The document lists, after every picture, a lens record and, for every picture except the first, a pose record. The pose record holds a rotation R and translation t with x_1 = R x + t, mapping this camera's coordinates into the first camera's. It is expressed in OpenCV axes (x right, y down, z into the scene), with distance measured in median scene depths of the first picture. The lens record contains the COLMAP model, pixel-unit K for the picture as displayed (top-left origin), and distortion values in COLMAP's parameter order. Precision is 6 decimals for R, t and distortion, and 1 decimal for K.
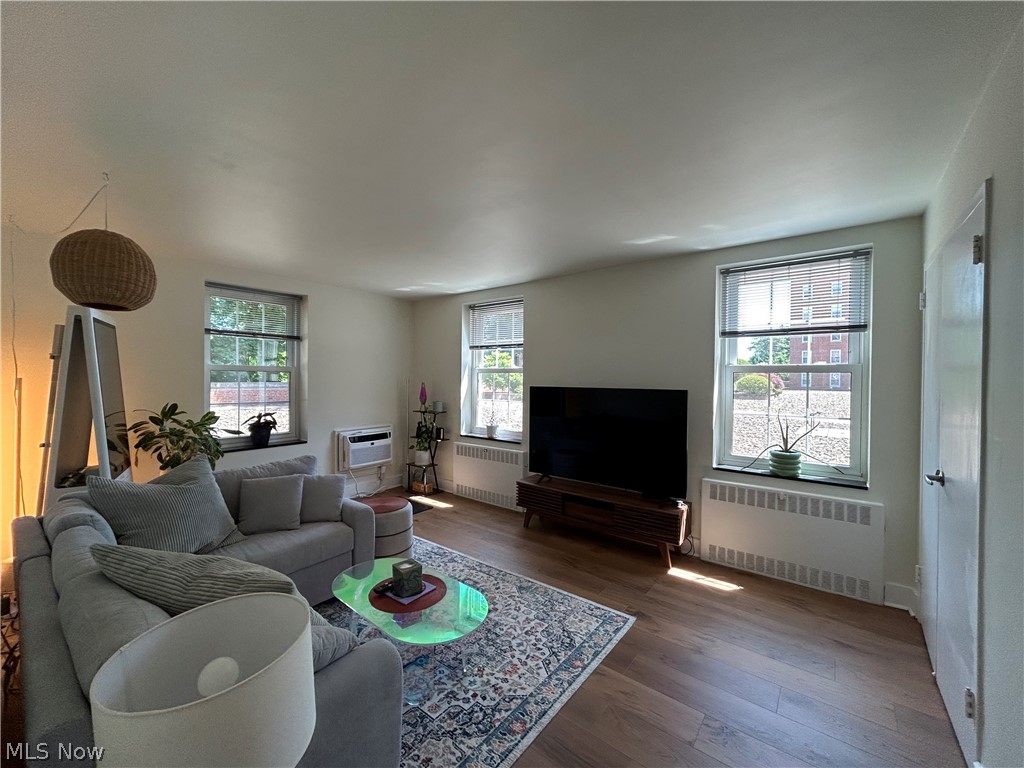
lens RADIAL K [[410.2, 0, 505.8], [0, 410.2, 384.9], [0, 0, 1]] dist [0.001004, 0.000574]
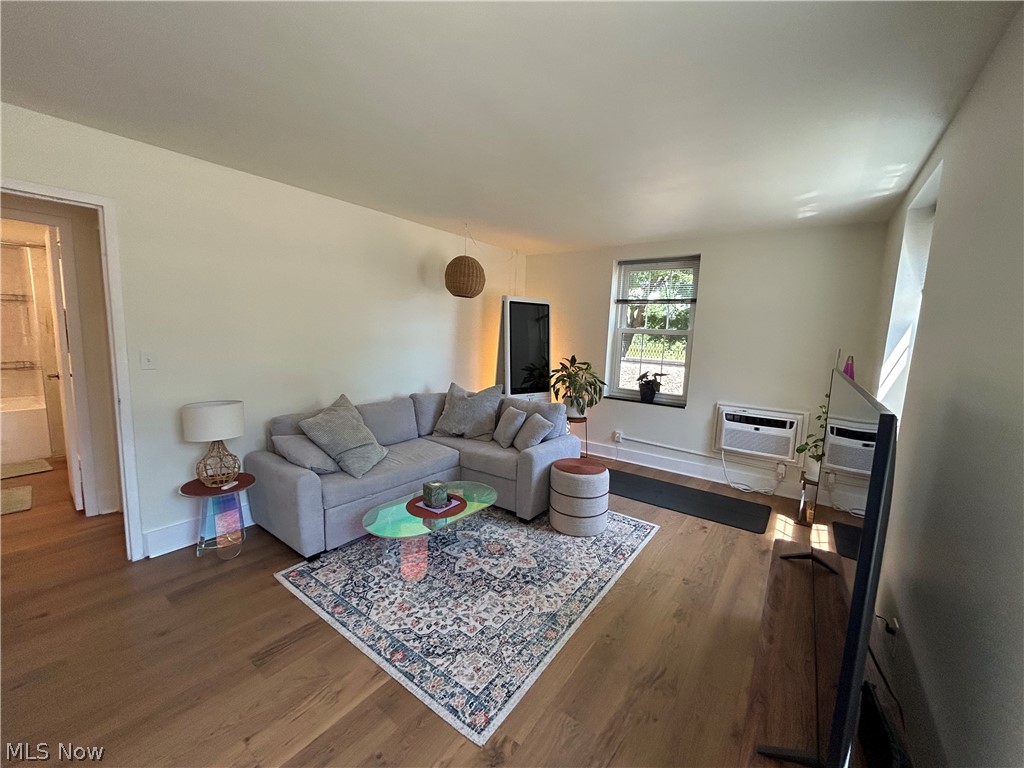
lens RADIAL K [[410.2, 0, 515.0], [0, 410.2, 384.4], [0, 0, 1]] dist [0.001004, 0.000574]
pose [[0.052672, 0.123295, -0.990971, 0.824841], [-0.050975, 0.991387, 0.120637, -0.023980], [0.997310, 0.044160, 0.058504, 0.968074]]
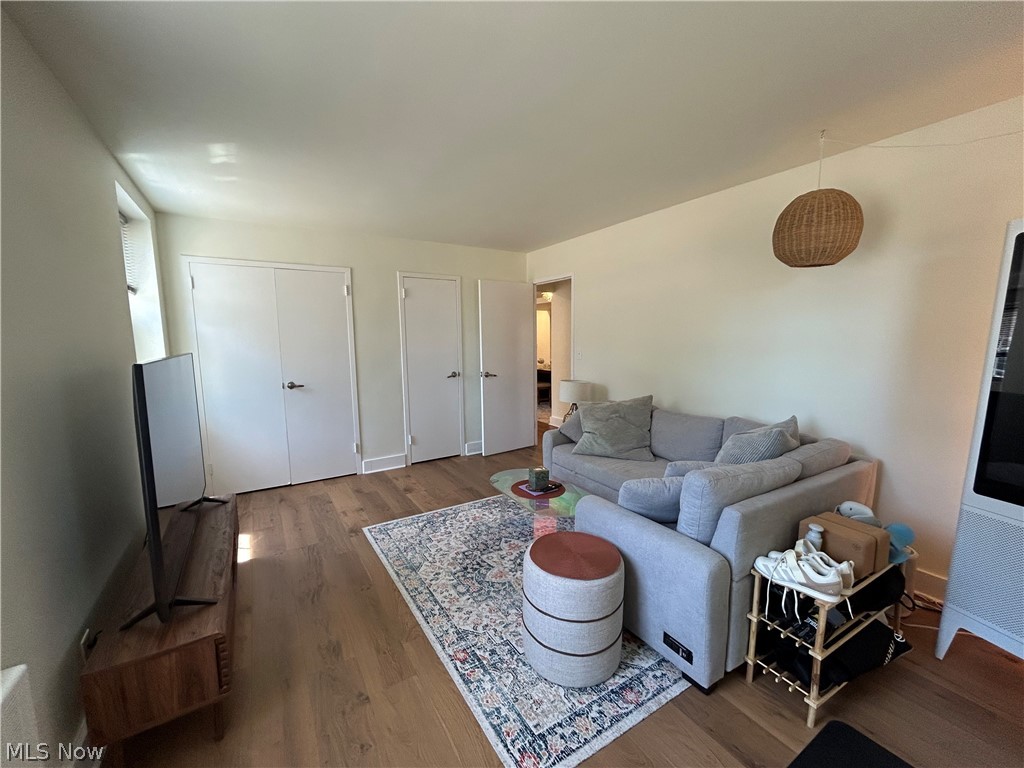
lens RADIAL K [[410.2, 0, 512.5], [0, 410.2, 384.0], [0, 0, 1]] dist [0.001004, 0.000574]
pose [[-0.946664, -0.030822, 0.320745, -0.498203], [0.011851, 0.991410, 0.130249, -0.028630], [-0.322005, 0.127104, -0.938167, 1.931579]]
